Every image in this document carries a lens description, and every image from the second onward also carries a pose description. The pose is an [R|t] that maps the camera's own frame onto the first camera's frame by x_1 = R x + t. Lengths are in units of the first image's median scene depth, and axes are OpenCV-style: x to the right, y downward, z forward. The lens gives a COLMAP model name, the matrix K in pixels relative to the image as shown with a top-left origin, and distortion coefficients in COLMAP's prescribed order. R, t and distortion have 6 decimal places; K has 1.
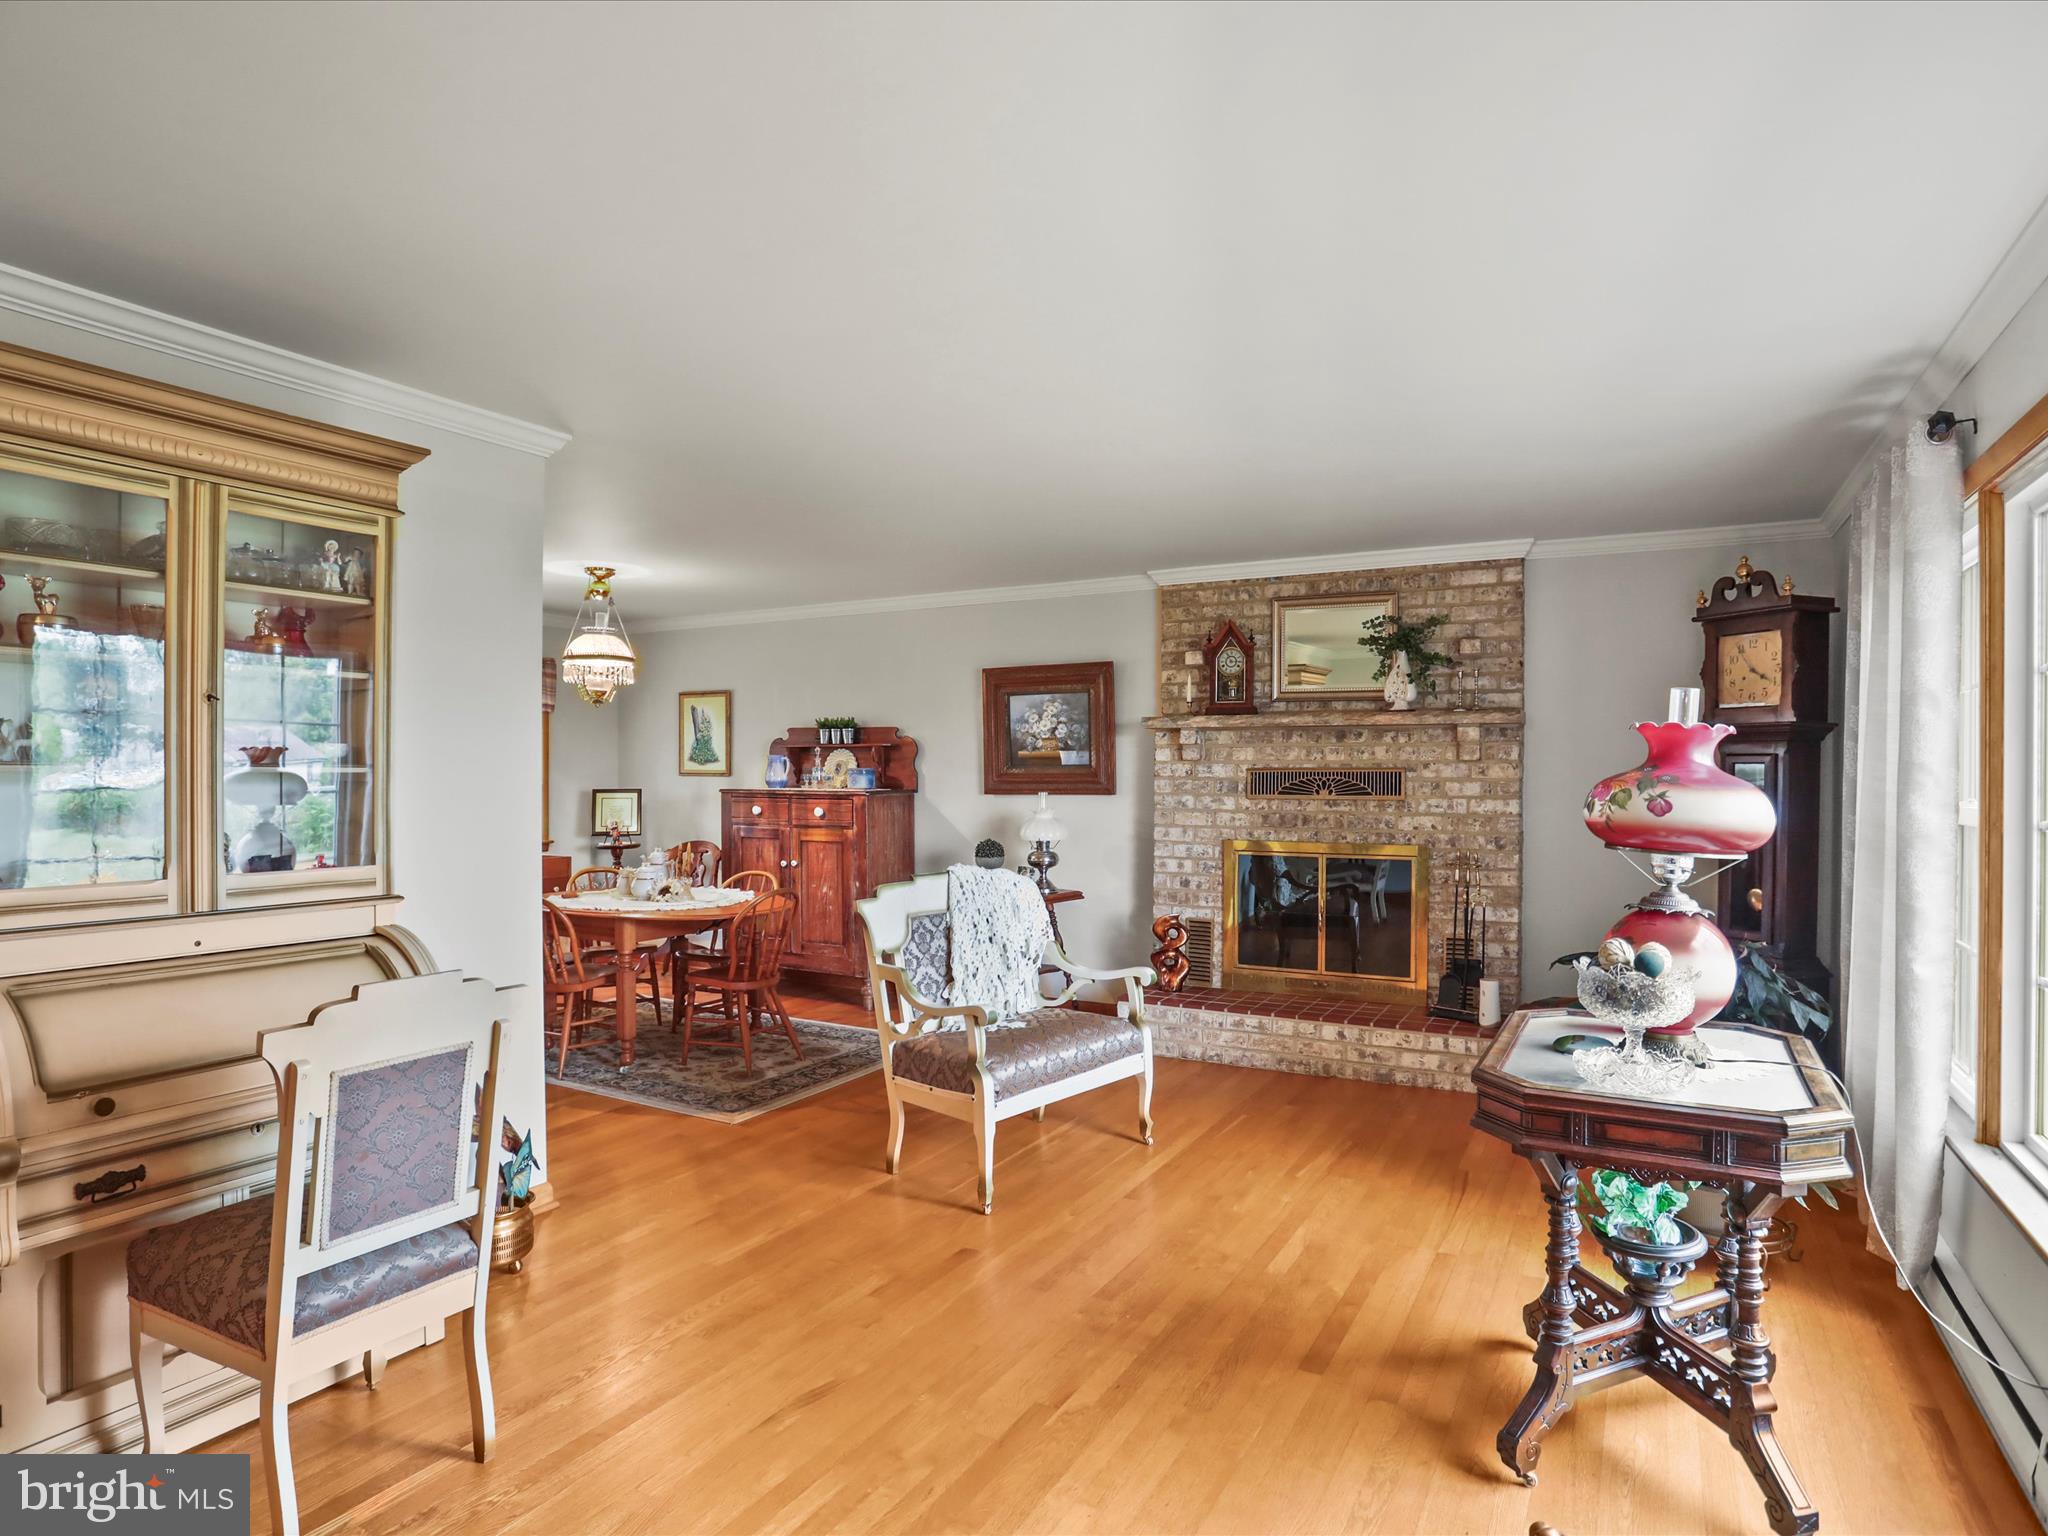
lens RADIAL K [[1136.8, 0, 1016.5], [0, 1136.8, 769.4], [0, 0, 1]] dist [-0.088825, 0.044326]
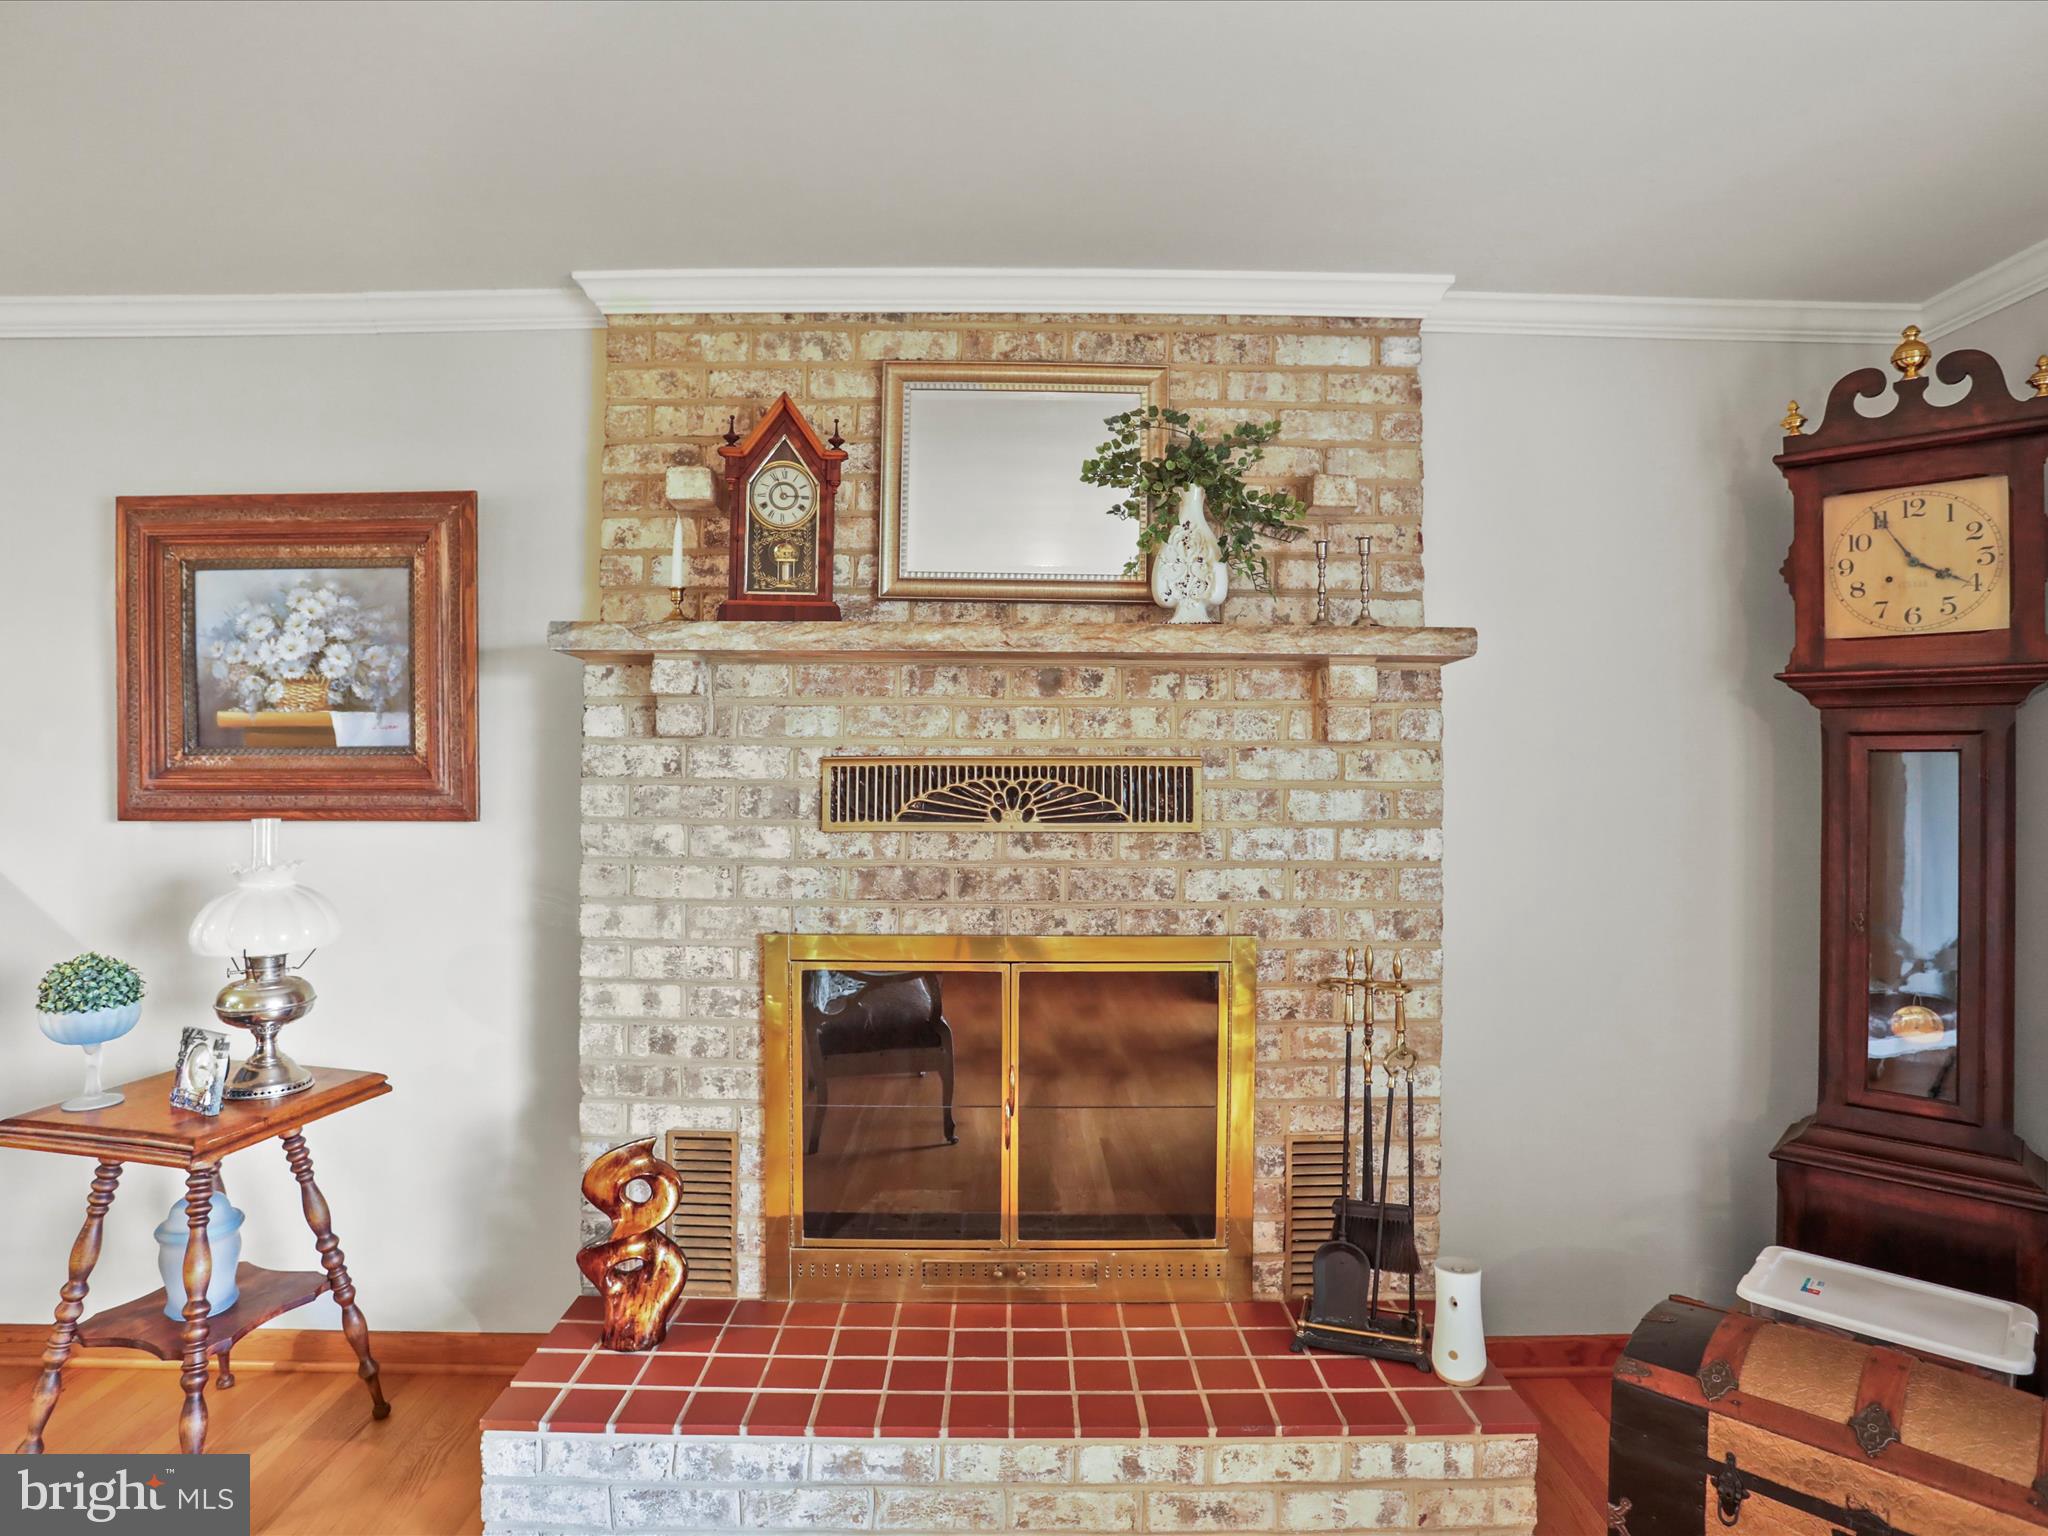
lens RADIAL K [[1136.8, 0, 1016.5], [0, 1136.8, 769.4], [0, 0, 1]] dist [-0.088825, 0.044326]
pose [[0.871559, 0.006123, 0.490252, 0.063302], [-0.004406, 0.999979, -0.004655, 0.004991], [-0.490270, 0.001897, 0.871568, 0.598847]]
